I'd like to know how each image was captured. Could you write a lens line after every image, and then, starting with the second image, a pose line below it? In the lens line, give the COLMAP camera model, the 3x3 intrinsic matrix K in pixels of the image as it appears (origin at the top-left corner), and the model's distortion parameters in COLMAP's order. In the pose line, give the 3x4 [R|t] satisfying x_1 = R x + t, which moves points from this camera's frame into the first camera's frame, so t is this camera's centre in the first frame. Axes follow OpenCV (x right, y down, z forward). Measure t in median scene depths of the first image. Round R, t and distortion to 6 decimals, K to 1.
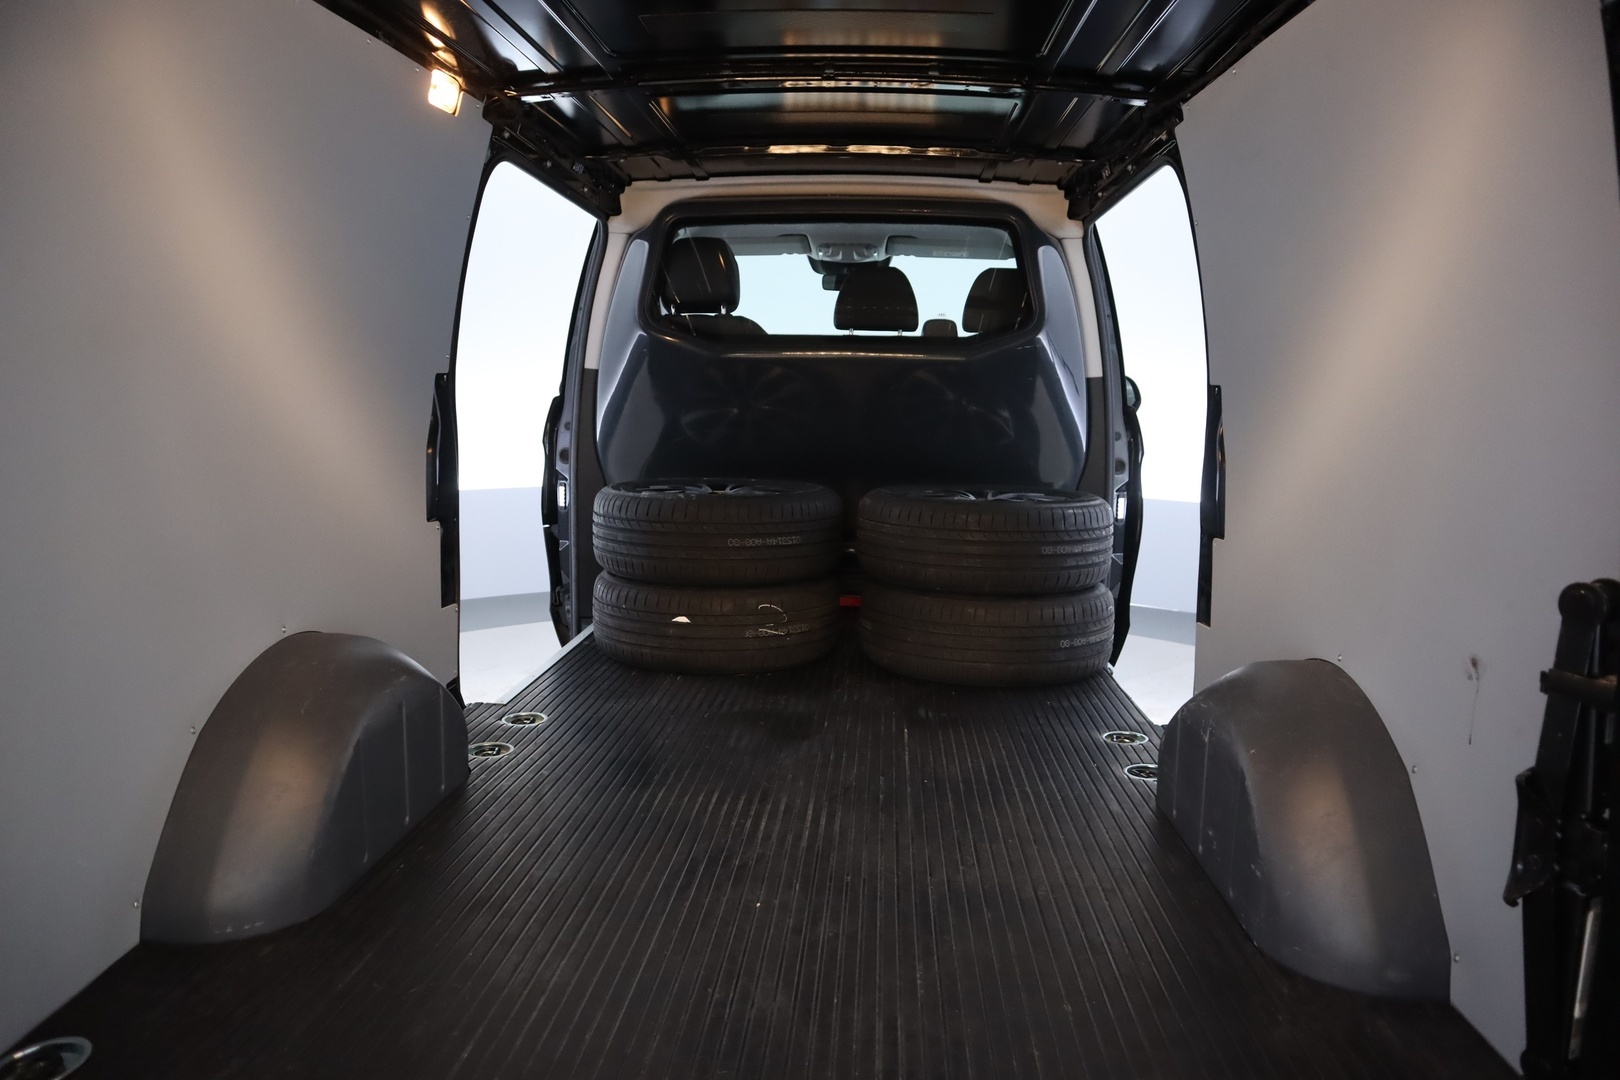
lens RADIAL K [[1126.9, 0, 811.8], [0, 1126.9, 519.2], [0, 0, 1]] dist [-0.114628, 0.114716]
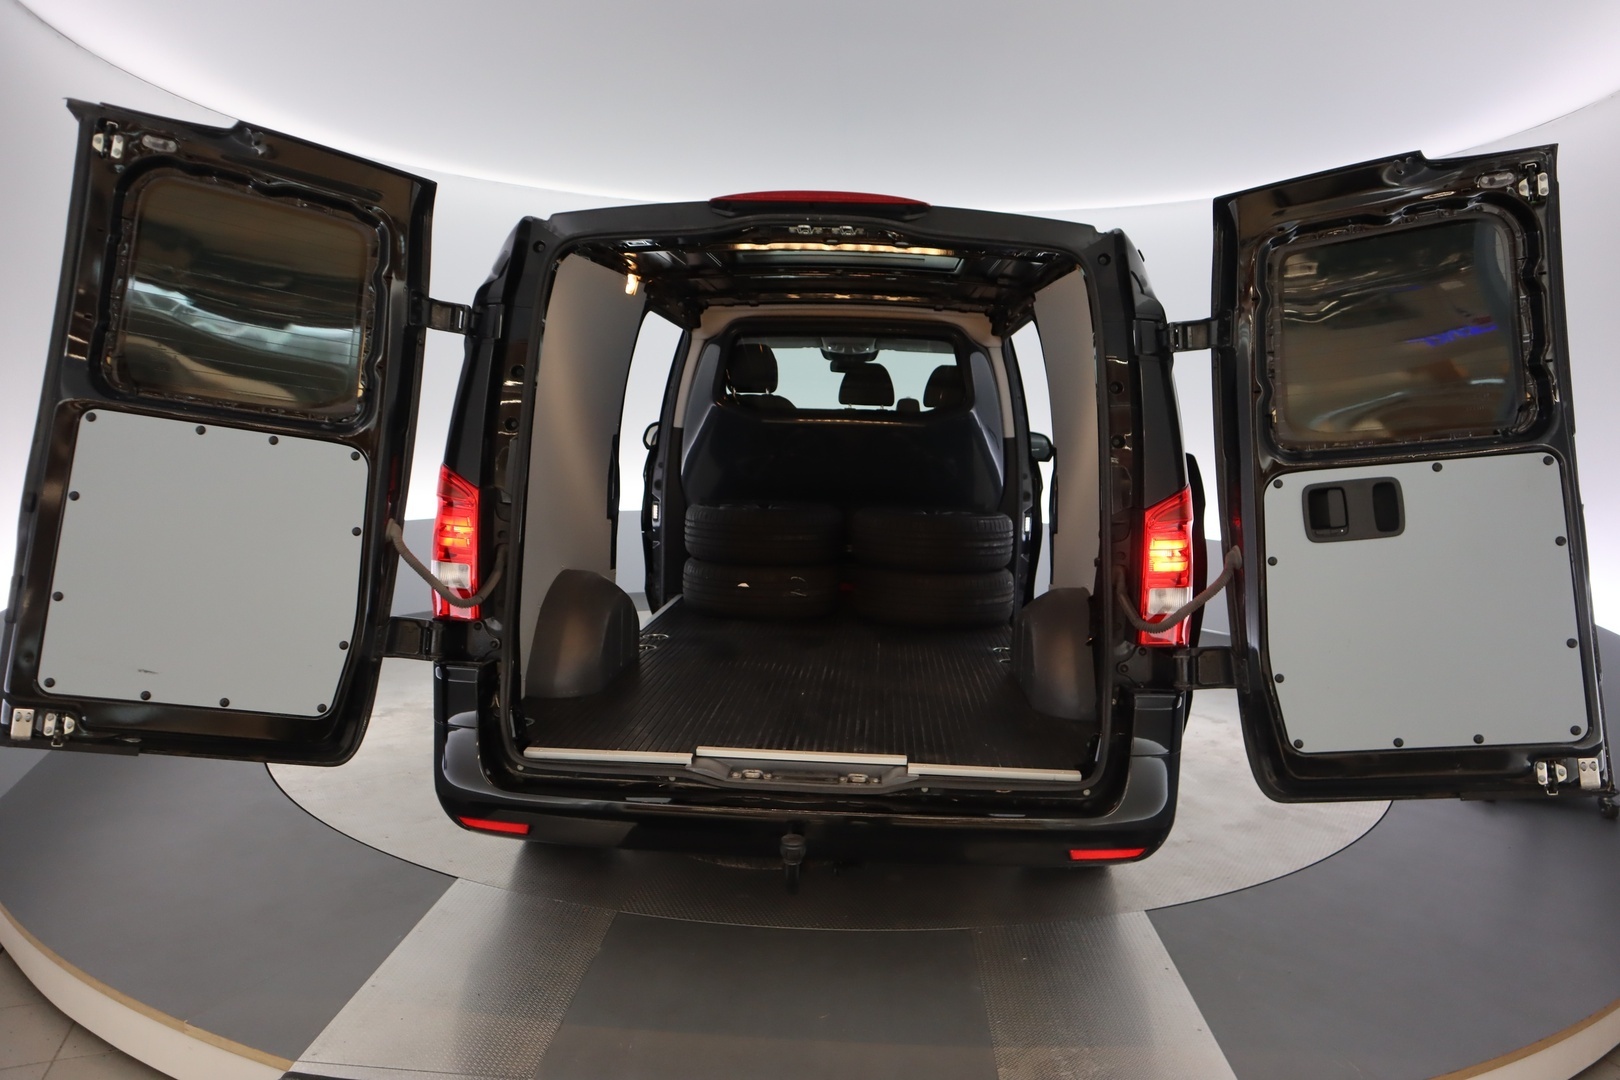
lens RADIAL K [[1126.9, 0, 811.8], [0, 1126.9, 519.2], [0, 0, 1]] dist [-0.114628, 0.114716]
pose [[0.999915, 0.012916, 0.001797, -0.018006], [-0.012845, 0.999291, -0.035396, 0.042277], [-0.002253, 0.035369, 0.999372, -0.531720]]
